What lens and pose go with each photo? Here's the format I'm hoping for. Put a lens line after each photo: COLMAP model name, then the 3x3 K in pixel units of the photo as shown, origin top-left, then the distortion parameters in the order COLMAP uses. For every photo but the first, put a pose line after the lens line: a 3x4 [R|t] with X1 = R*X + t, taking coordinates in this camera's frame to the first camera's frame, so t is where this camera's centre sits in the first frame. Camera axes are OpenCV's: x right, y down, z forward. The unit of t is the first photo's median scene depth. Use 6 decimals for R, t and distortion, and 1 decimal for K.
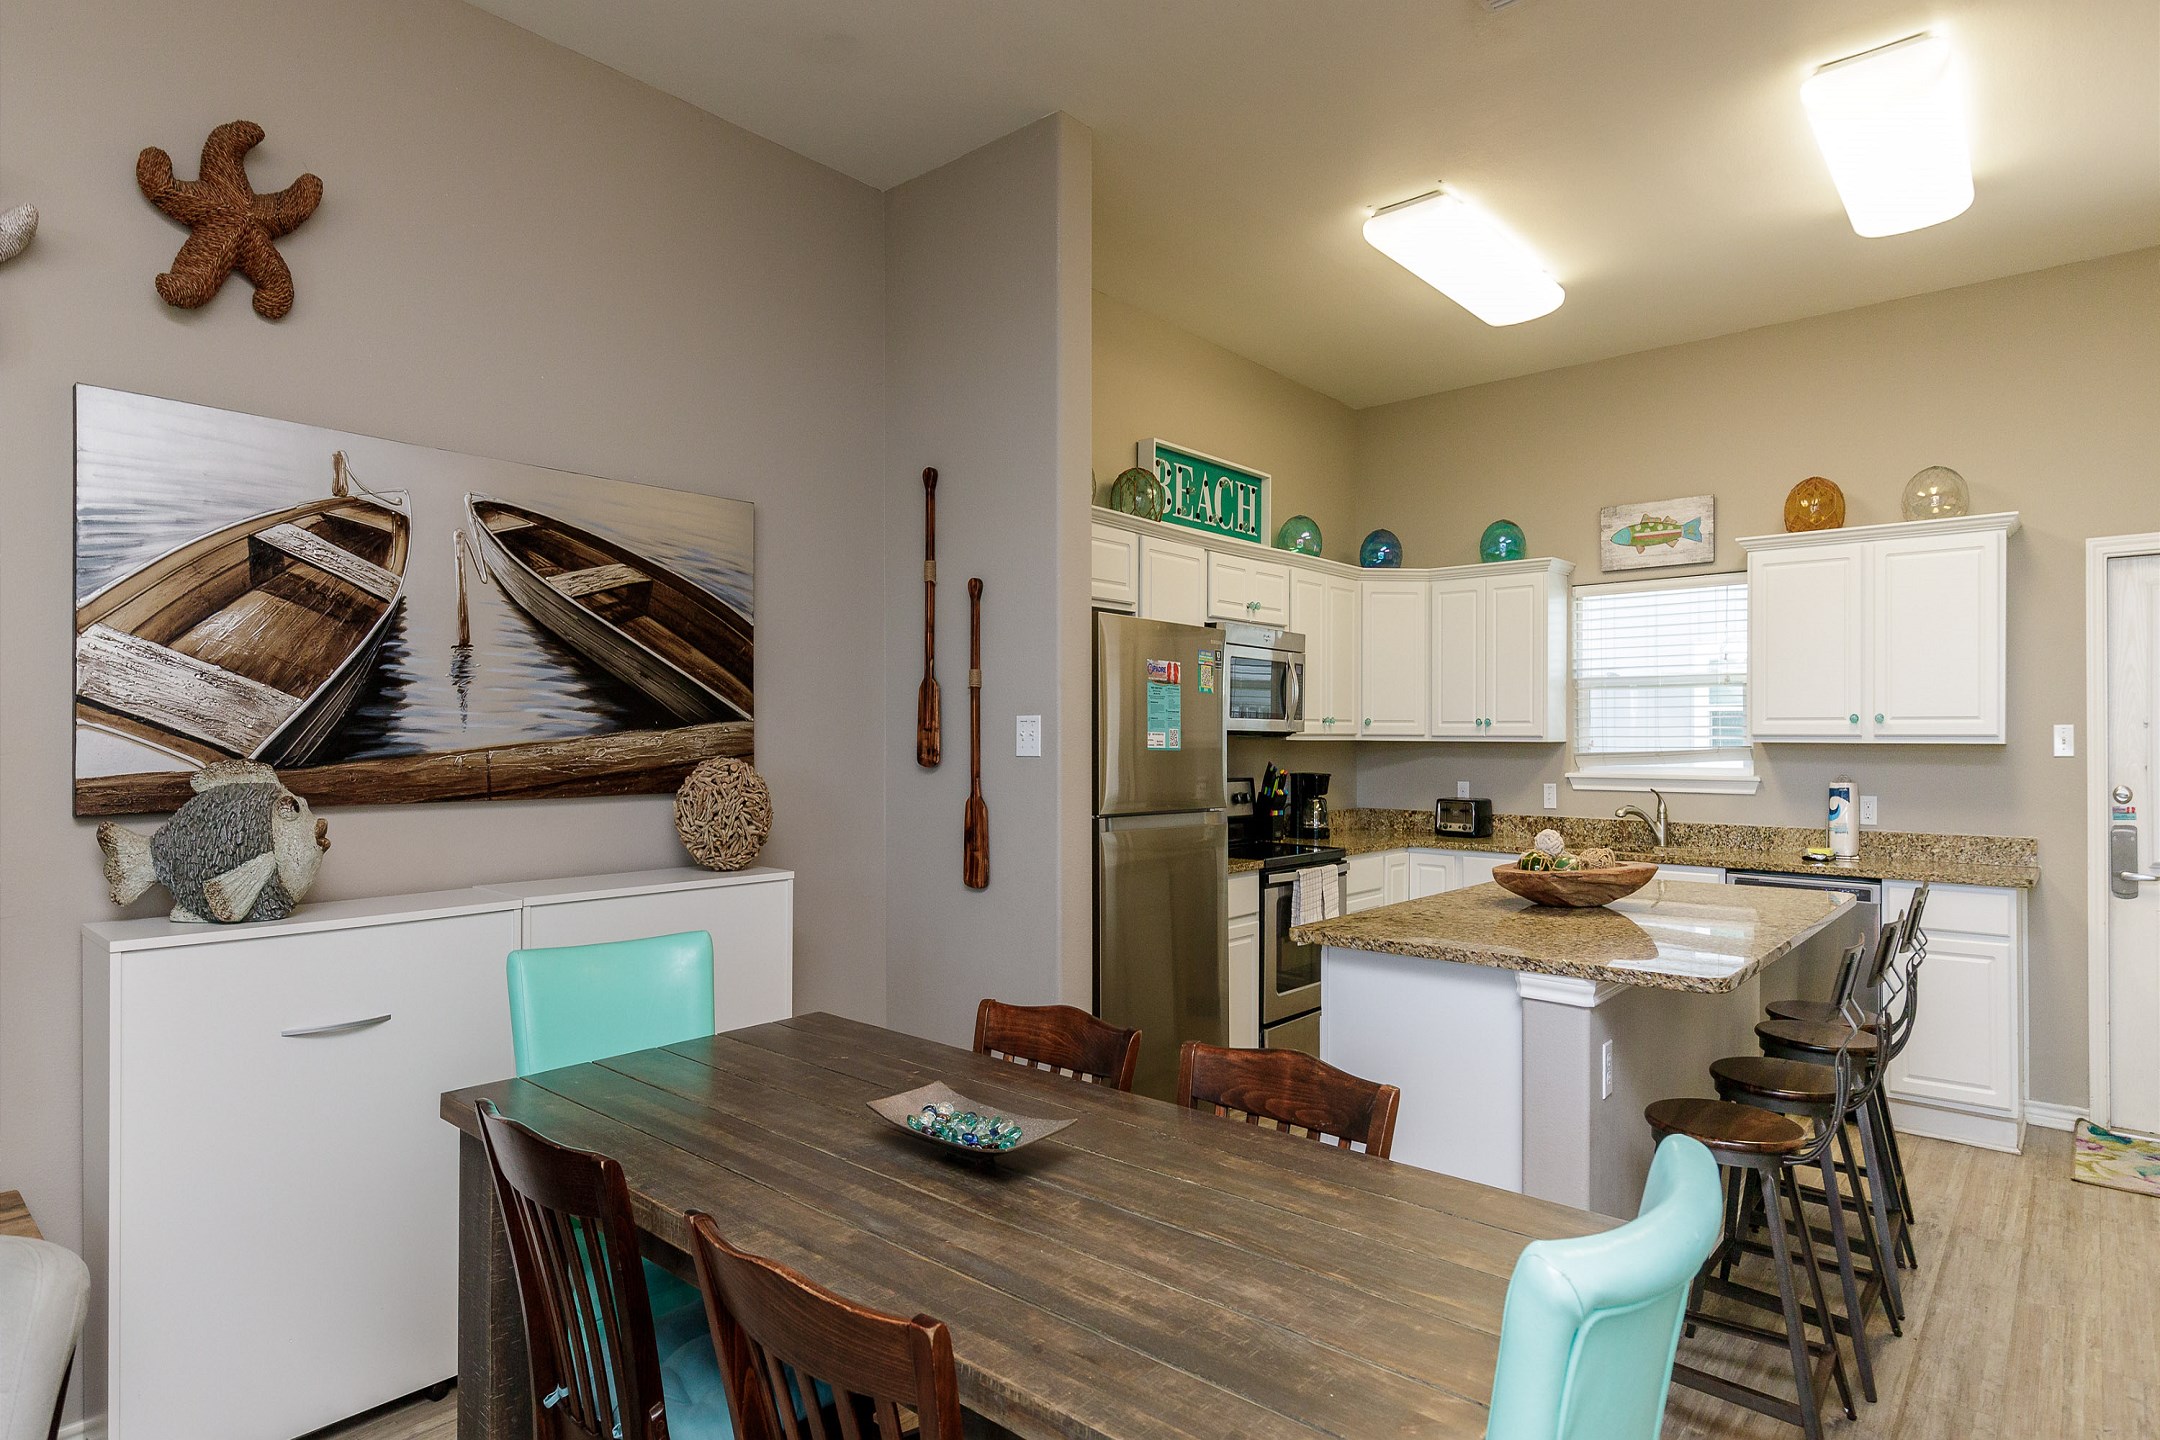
lens RADIAL K [[1173.5, 0, 1073.0], [0, 1173.5, 734.8], [0, 0, 1]] dist [0.019916, -0.007632]
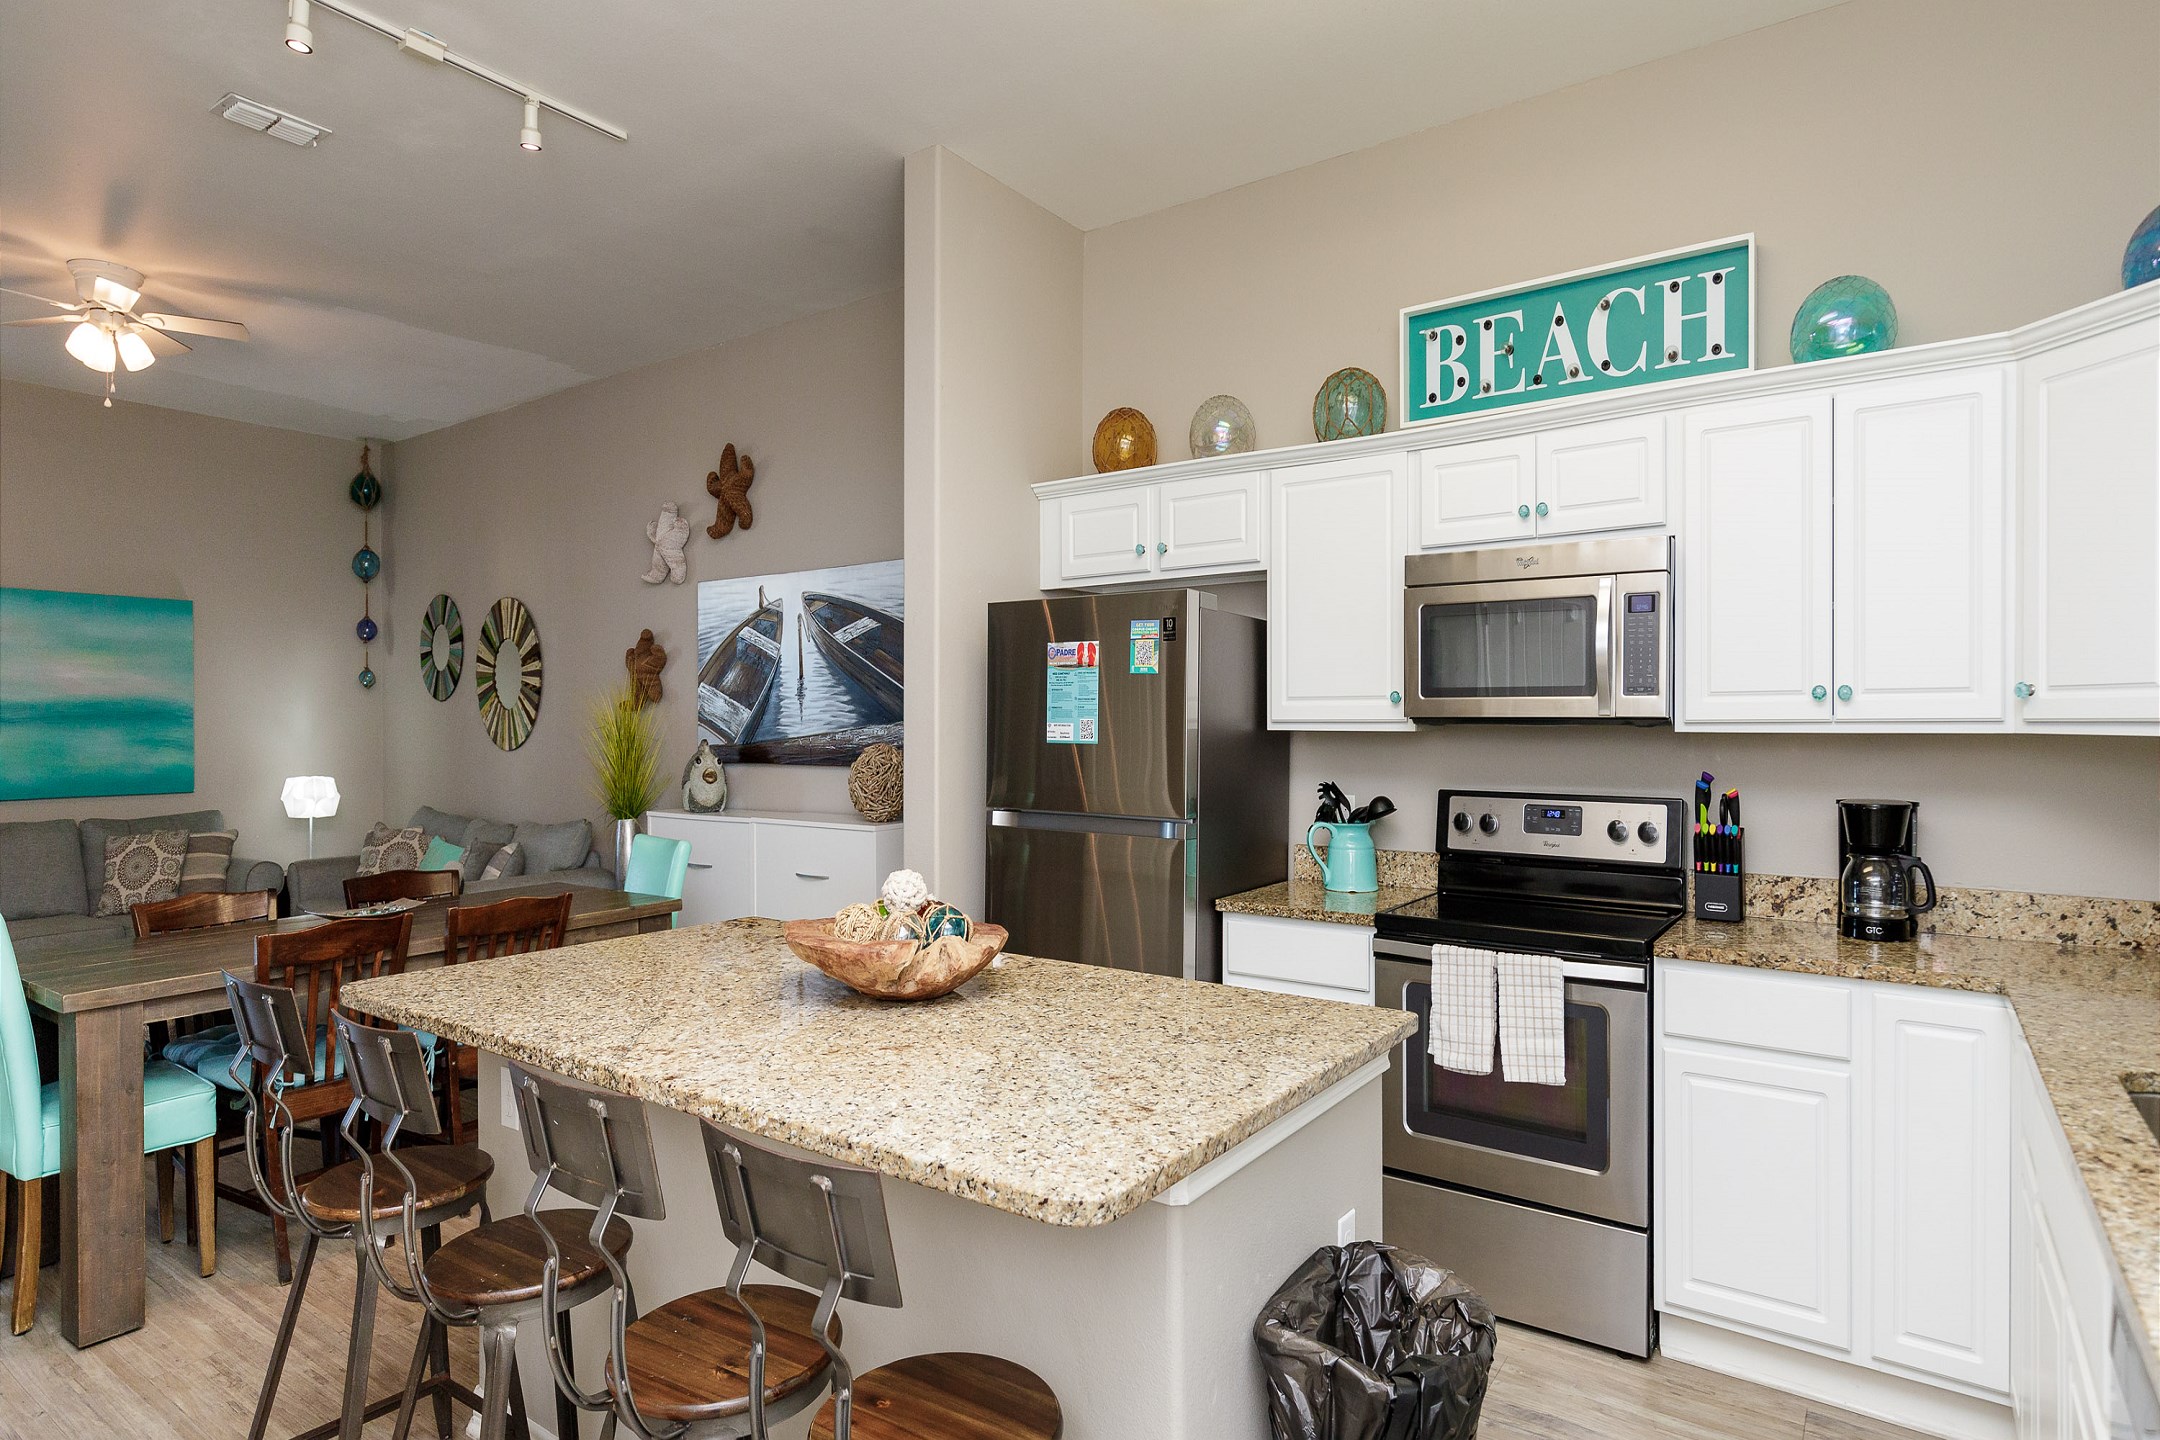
lens RADIAL K [[1144.9, 0, 1096.2], [0, 1144.9, 728.6], [0, 0, 1]] dist [-0.002742, 0.003506]
pose [[0.101735, 0.002007, -0.994810, 0.759263], [0.006459, 0.999976, 0.002678, 0.000097], [0.994791, -0.006698, 0.101719, 0.754698]]
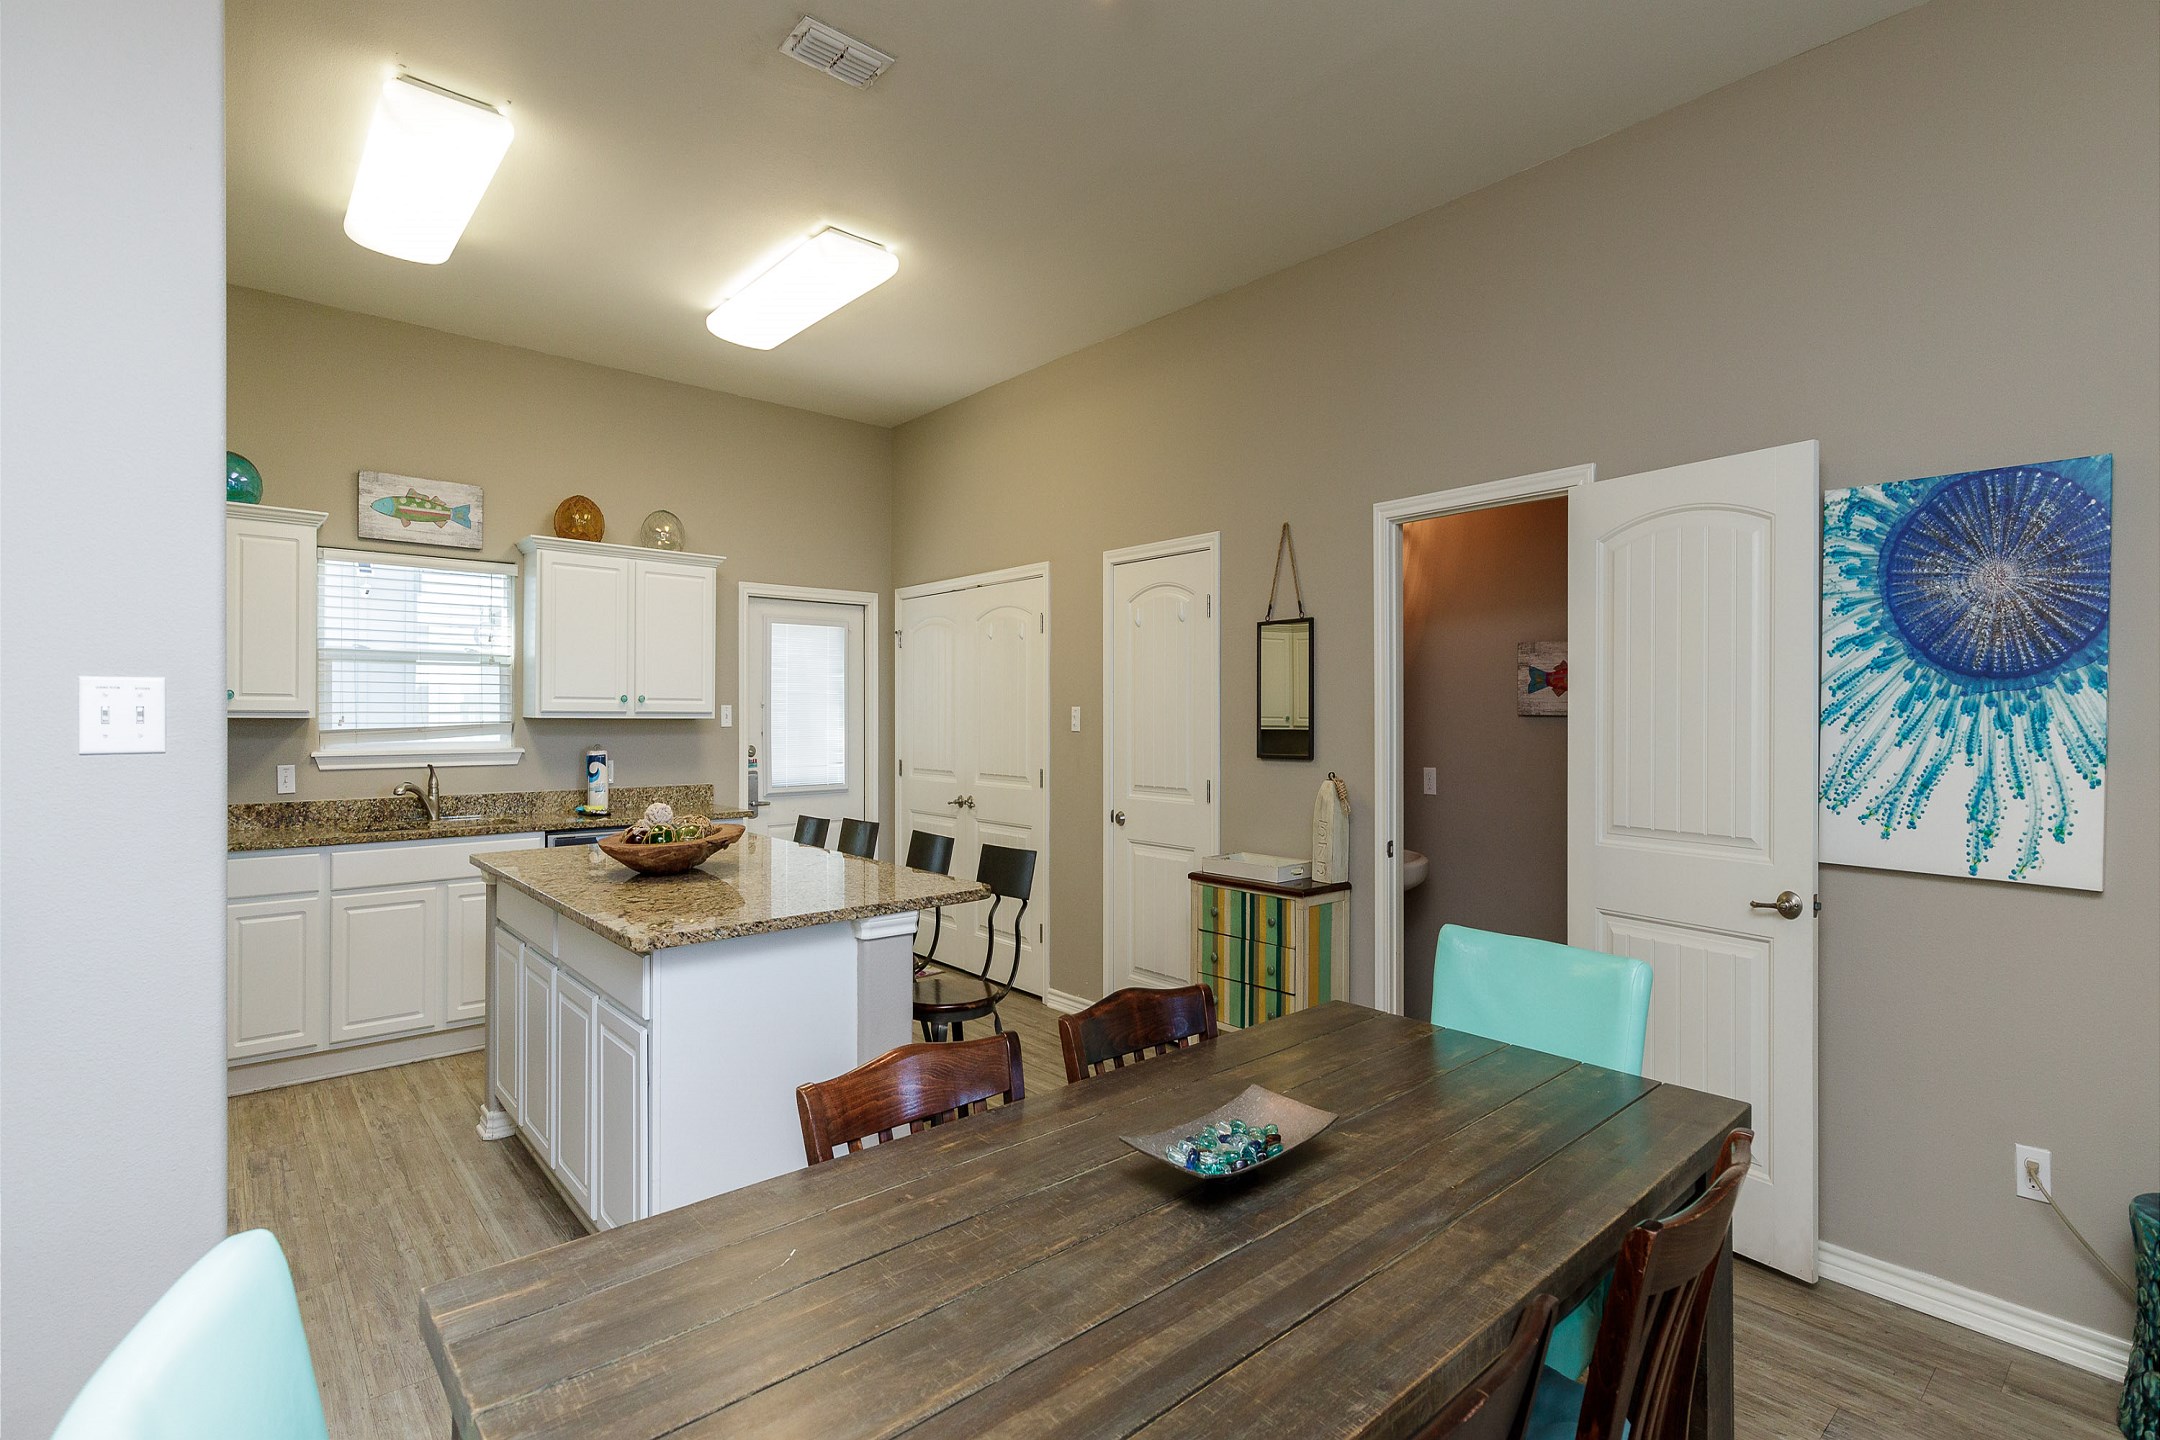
lens RADIAL K [[995.2, 0, 1095.6], [0, 995.2, 713.9], [0, 0, 1]] dist [0.012316, -0.001886]
pose [[0.114212, -0.000073, 0.993456, -0.322013], [-0.007799, 0.999969, 0.000970, -0.002615], [-0.993426, -0.007859, 0.114208, 0.369735]]
